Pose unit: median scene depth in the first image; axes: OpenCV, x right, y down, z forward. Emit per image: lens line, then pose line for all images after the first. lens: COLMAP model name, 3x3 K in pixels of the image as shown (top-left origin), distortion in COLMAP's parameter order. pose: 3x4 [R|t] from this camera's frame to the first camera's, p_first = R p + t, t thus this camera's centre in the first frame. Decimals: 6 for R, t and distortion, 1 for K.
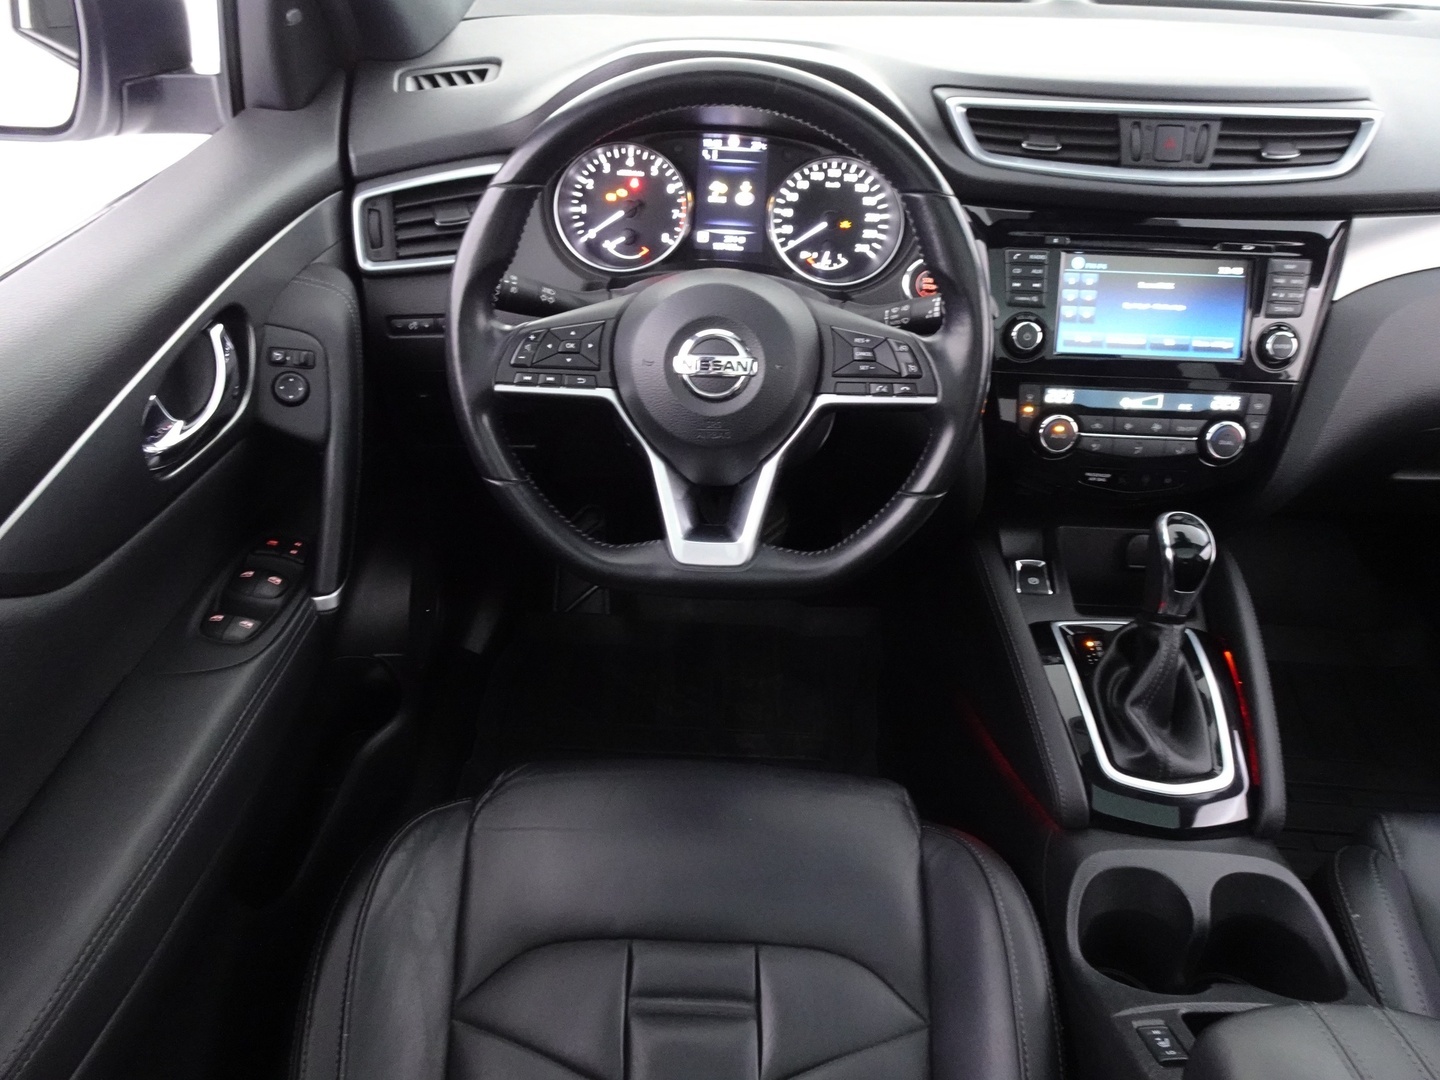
lens RADIAL K [[1037.7, 0, 722.3], [0, 1037.7, 534.3], [0, 0, 1]] dist [0.018501, -0.002742]
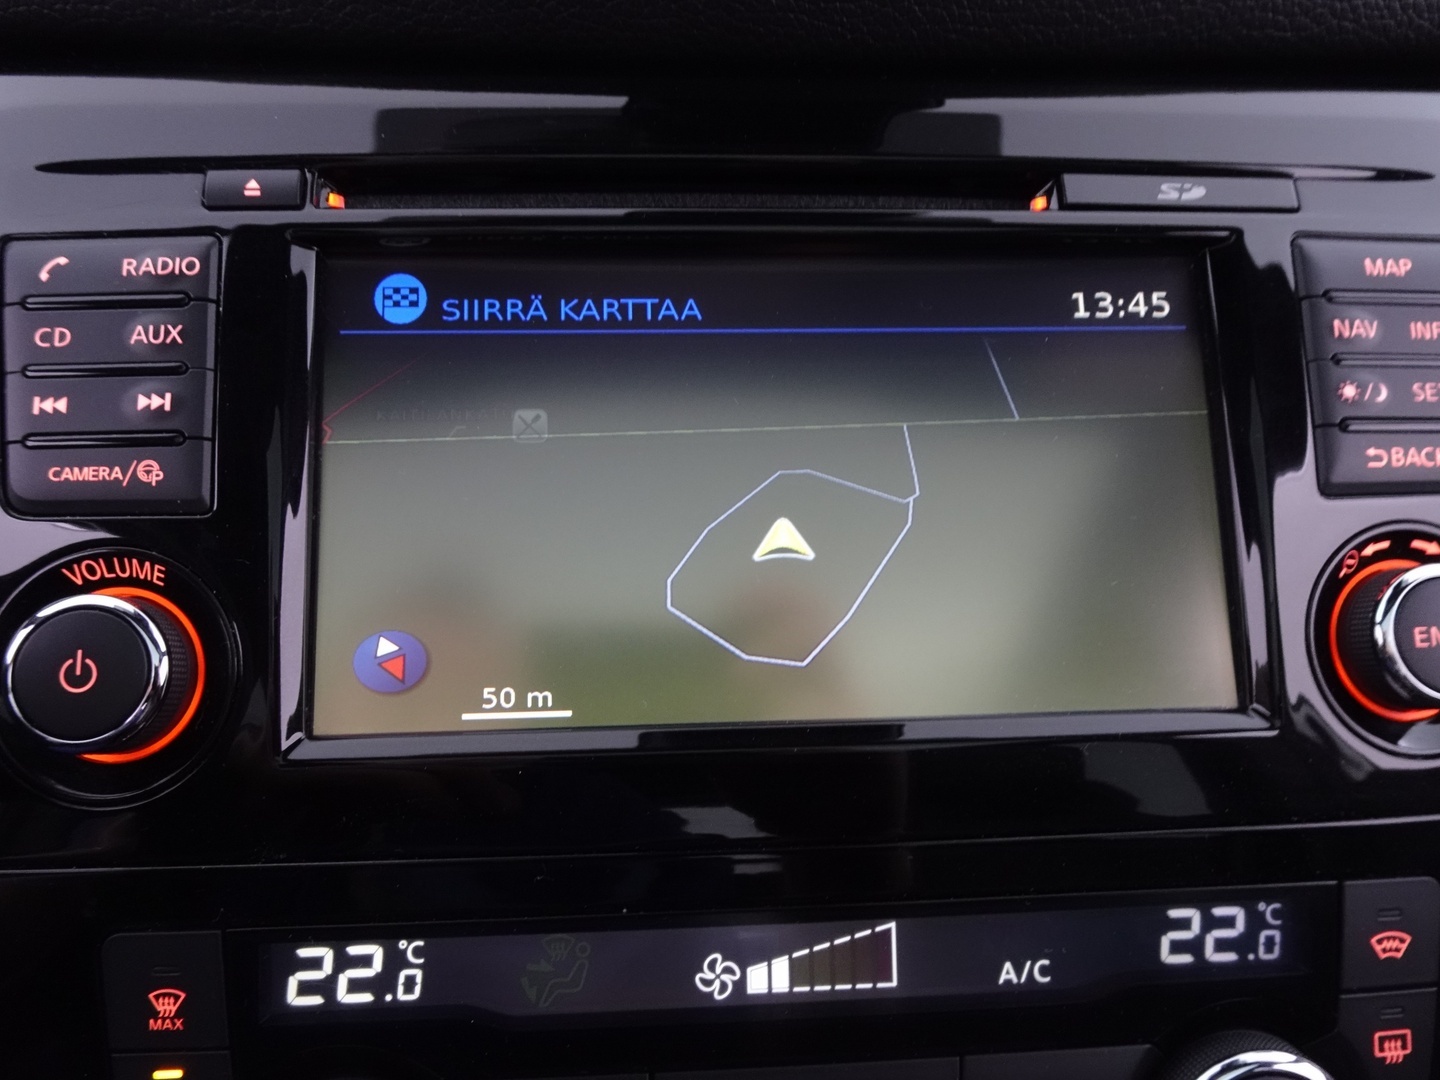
lens RADIAL K [[1042.3, 0, 725.6], [0, 1042.3, 537.8], [0, 0, 1]] dist [0.029540, -0.024239]
pose [[0.995471, -0.059953, 0.073776, 0.385464], [0.077776, 0.959877, -0.269420, -0.153818], [-0.054663, 0.273938, 0.960193, 0.806784]]
